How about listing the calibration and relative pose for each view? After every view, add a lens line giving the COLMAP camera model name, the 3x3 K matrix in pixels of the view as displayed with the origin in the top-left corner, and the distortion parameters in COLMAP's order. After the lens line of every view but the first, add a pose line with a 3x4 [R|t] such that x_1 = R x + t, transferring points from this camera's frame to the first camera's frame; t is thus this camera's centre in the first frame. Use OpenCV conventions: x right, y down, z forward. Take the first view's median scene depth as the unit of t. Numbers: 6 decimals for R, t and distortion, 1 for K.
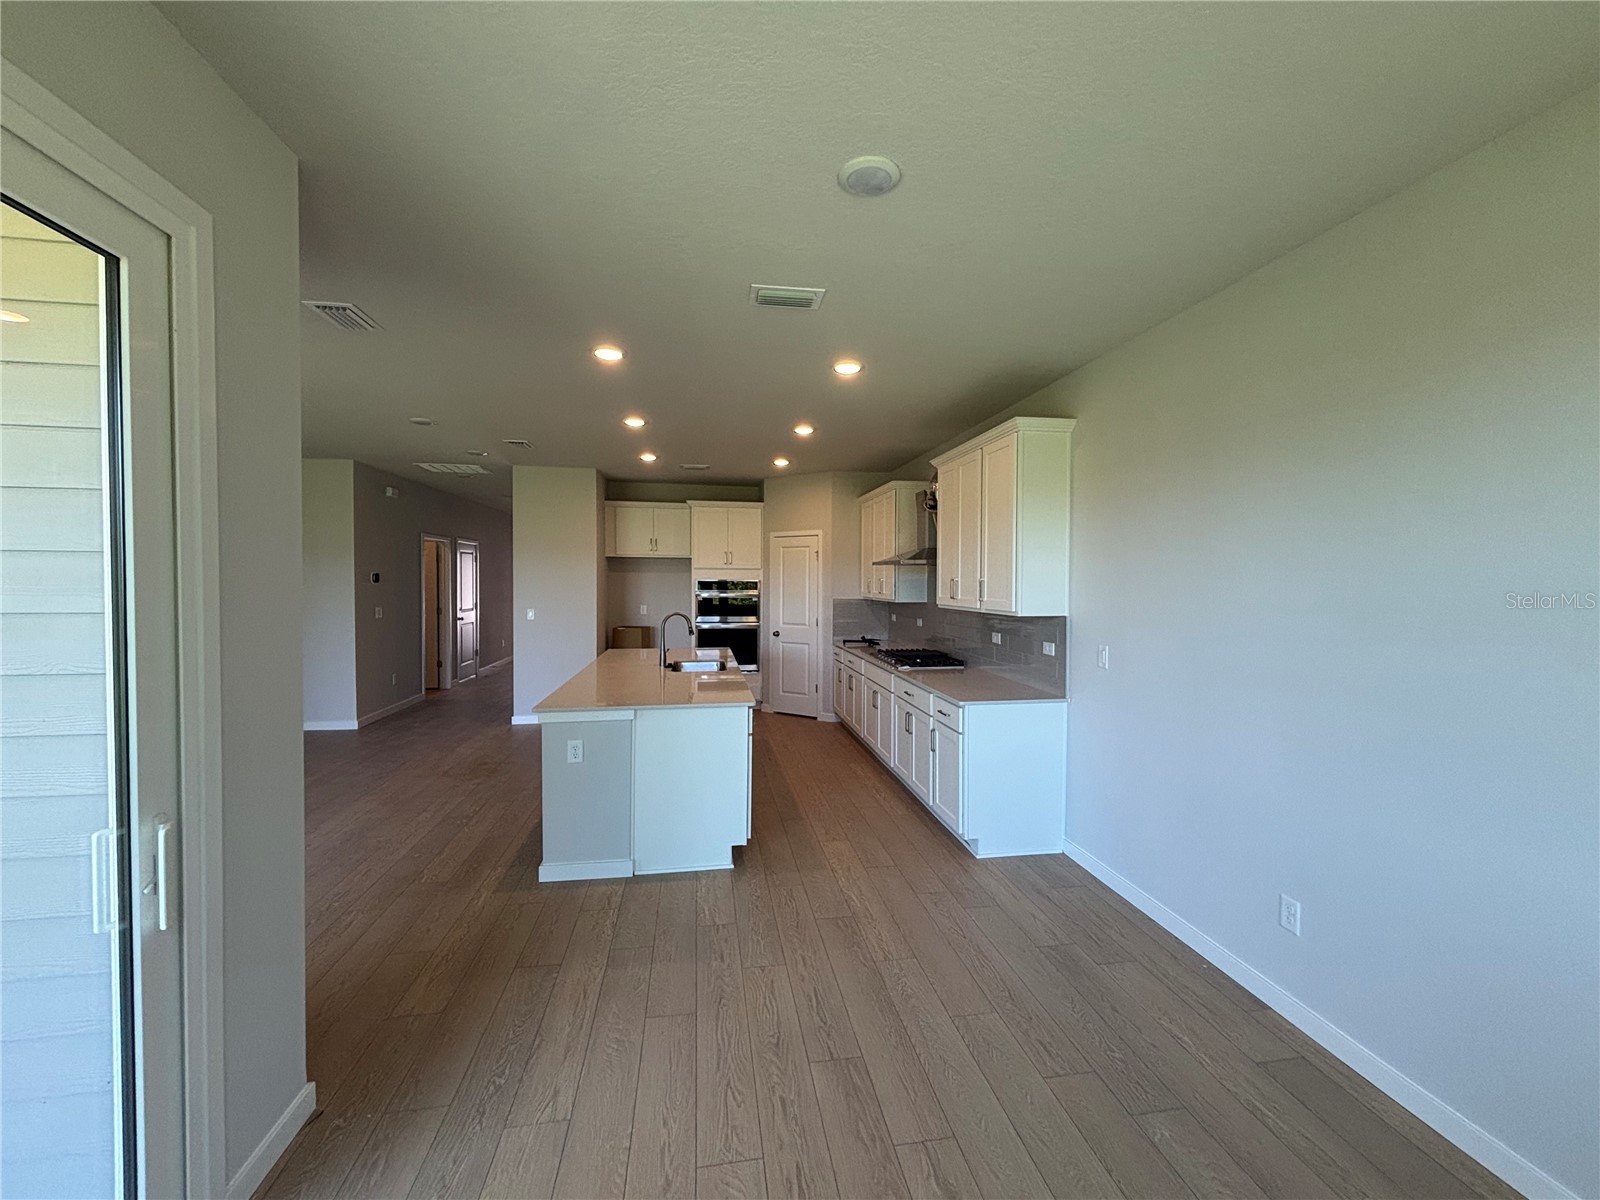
lens RADIAL K [[639.2, 0, 804.1], [0, 639.2, 595.1], [0, 0, 1]] dist [0.001448, 0.000119]
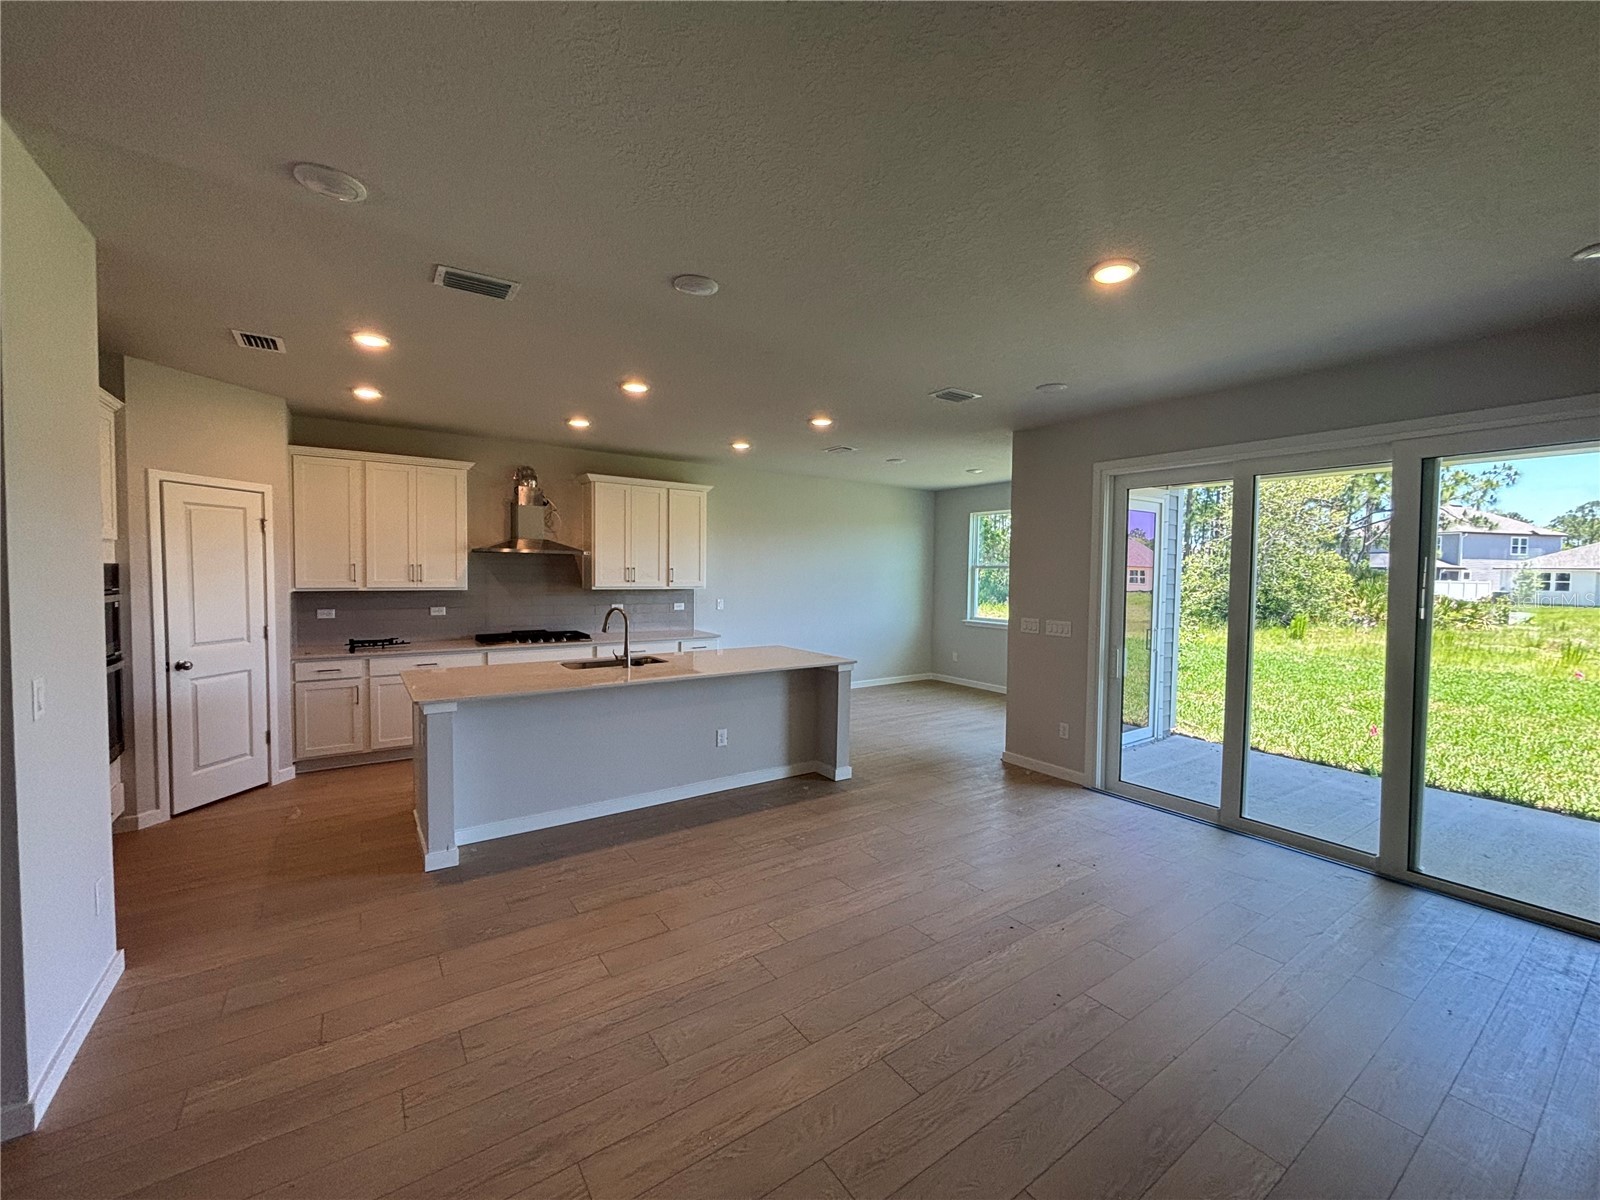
lens RADIAL K [[639.2, 0, 804.1], [0, 639.2, 595.1], [0, 0, 1]] dist [0.001448, 0.000119]
pose [[-0.427949, -0.041622, 0.902844, -1.198299], [0.008143, 0.998721, 0.049902, -0.031863], [-0.903766, 0.028708, -0.427062, 1.223348]]
